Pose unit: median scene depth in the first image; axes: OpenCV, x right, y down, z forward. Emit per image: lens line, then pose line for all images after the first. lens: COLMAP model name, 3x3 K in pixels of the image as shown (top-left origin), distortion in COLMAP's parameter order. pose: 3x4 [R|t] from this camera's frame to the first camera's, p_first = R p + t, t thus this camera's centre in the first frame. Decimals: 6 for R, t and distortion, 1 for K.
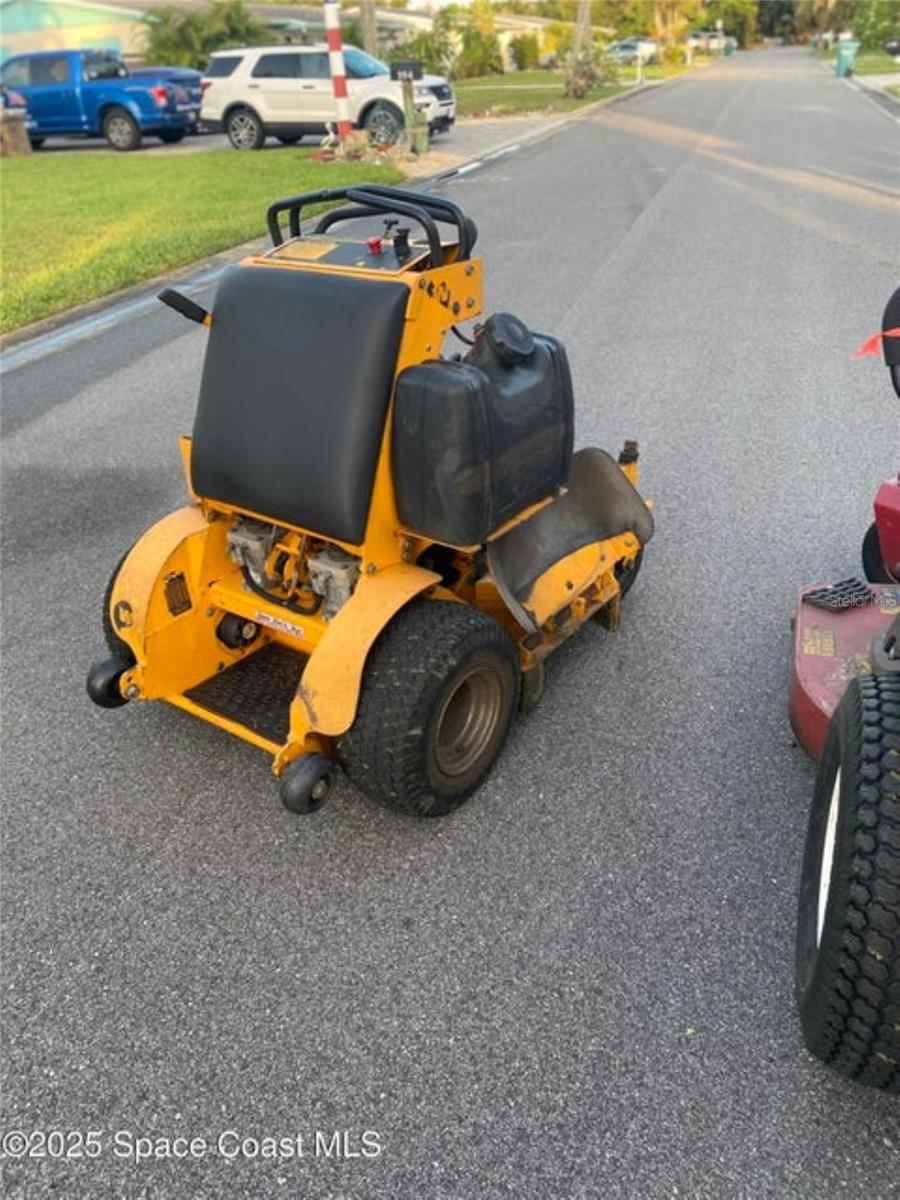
lens RADIAL K [[908.9, 0, 450.5], [0, 908.9, 597.5], [0, 0, 1]] dist [-0.004269, -0.010352]
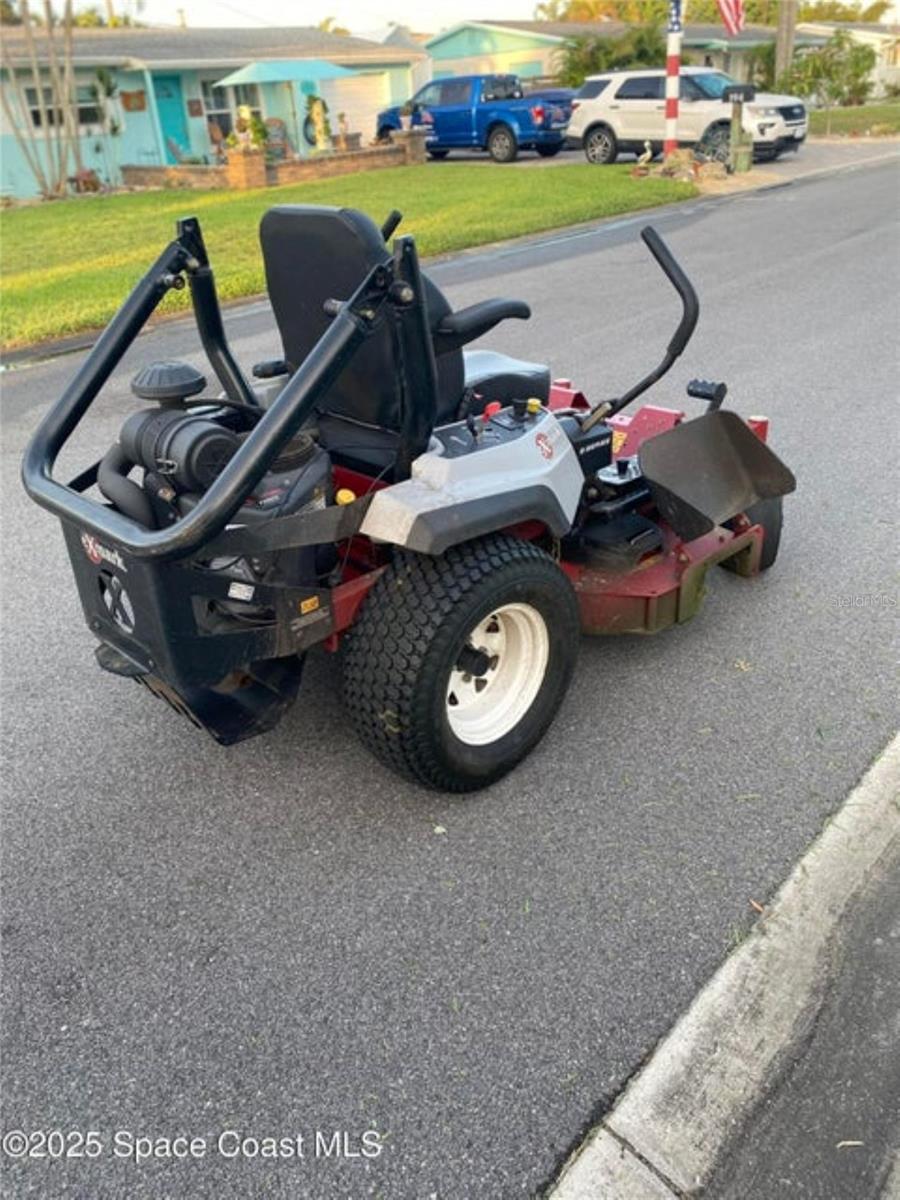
lens RADIAL K [[908.9, 0, 450.9], [0, 908.9, 602.8], [0, 0, 1]] dist [-0.004269, -0.010352]
pose [[0.896834, 0.207727, -0.390561, 0.154799], [-0.210257, 0.976953, 0.036804, 0.023613], [0.389205, 0.049111, 0.919841, -0.056911]]
